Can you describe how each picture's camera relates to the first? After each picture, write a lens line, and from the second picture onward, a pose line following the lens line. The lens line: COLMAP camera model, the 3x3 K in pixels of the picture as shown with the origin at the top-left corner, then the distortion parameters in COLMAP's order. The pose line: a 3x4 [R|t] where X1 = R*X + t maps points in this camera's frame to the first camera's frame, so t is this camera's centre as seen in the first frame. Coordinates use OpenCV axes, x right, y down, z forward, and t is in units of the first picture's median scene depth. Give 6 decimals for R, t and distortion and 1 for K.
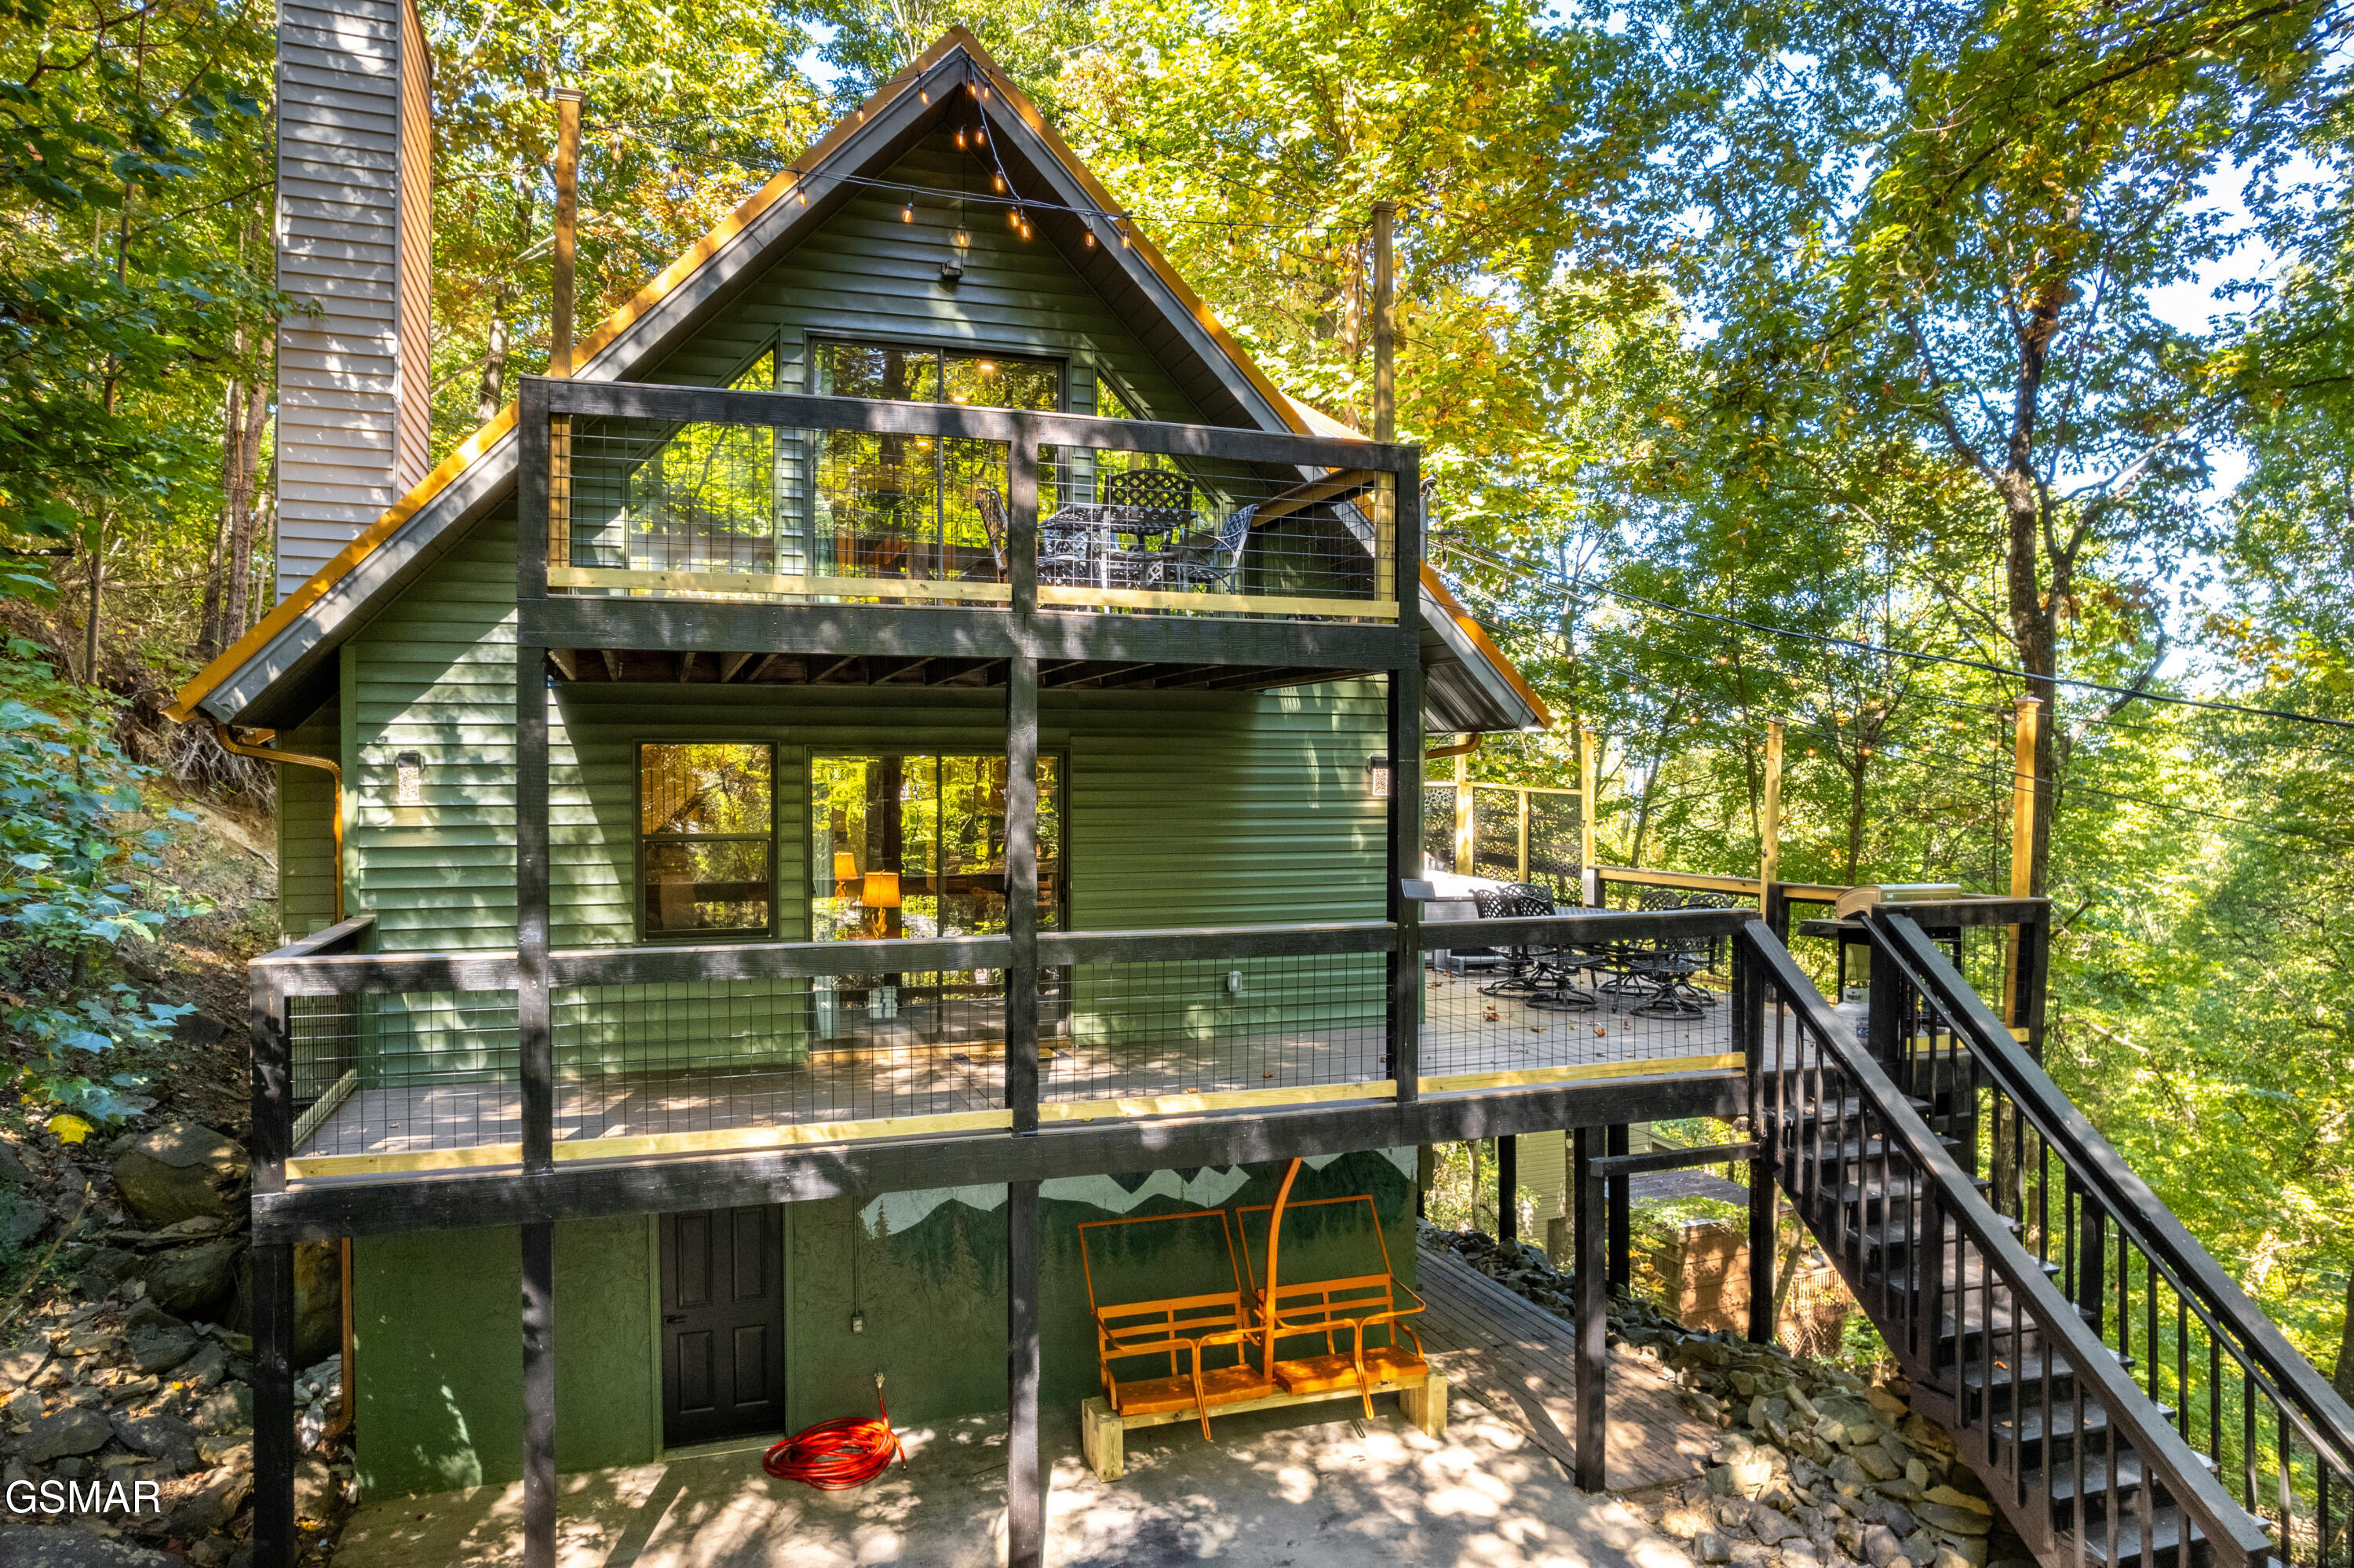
lens RADIAL K [[1509.3, 0, 1177.0], [0, 1509.3, 784.0], [0, 0, 1]] dist [-0.026722, -0.000307]
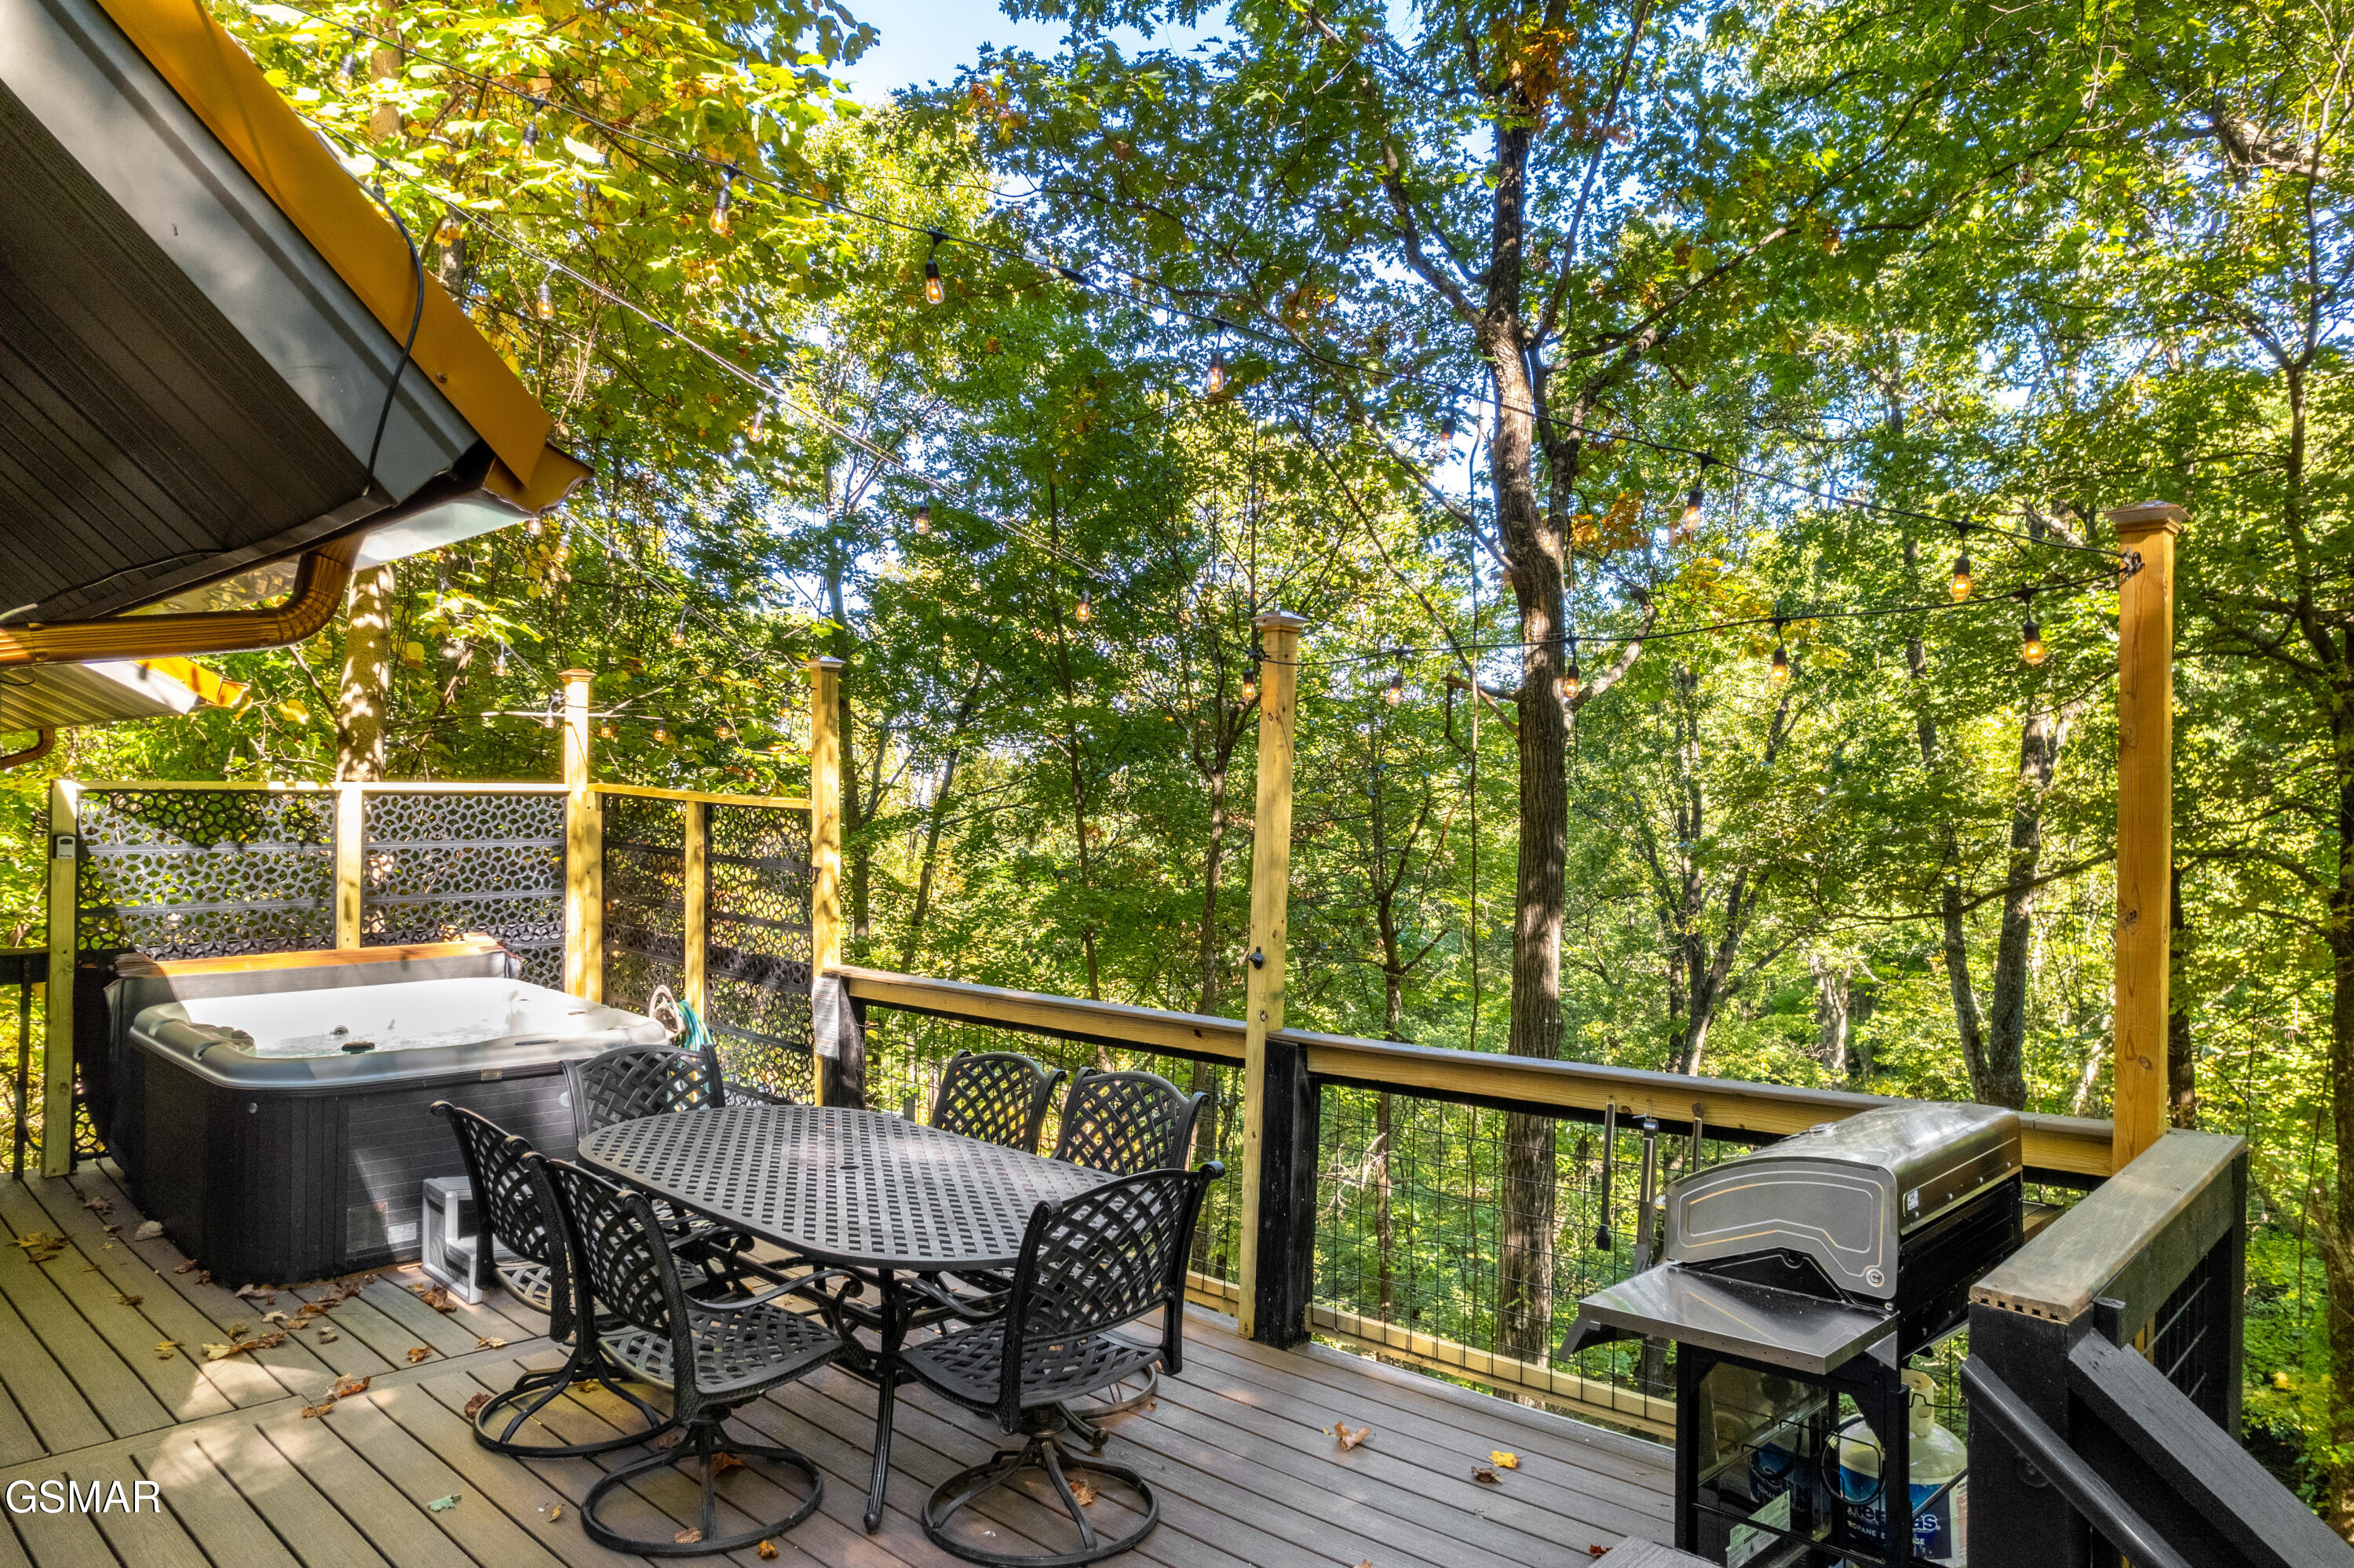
lens RADIAL K [[1509.3, 0, 1177.0], [0, 1509.3, 784.0], [0, 0, 1]] dist [-0.026722, -0.000307]
pose [[0.894307, 0.004182, 0.447434, 0.082017], [-0.000767, 0.999969, -0.007812, 0.001705], [-0.447453, 0.006643, 0.894283, 0.274531]]
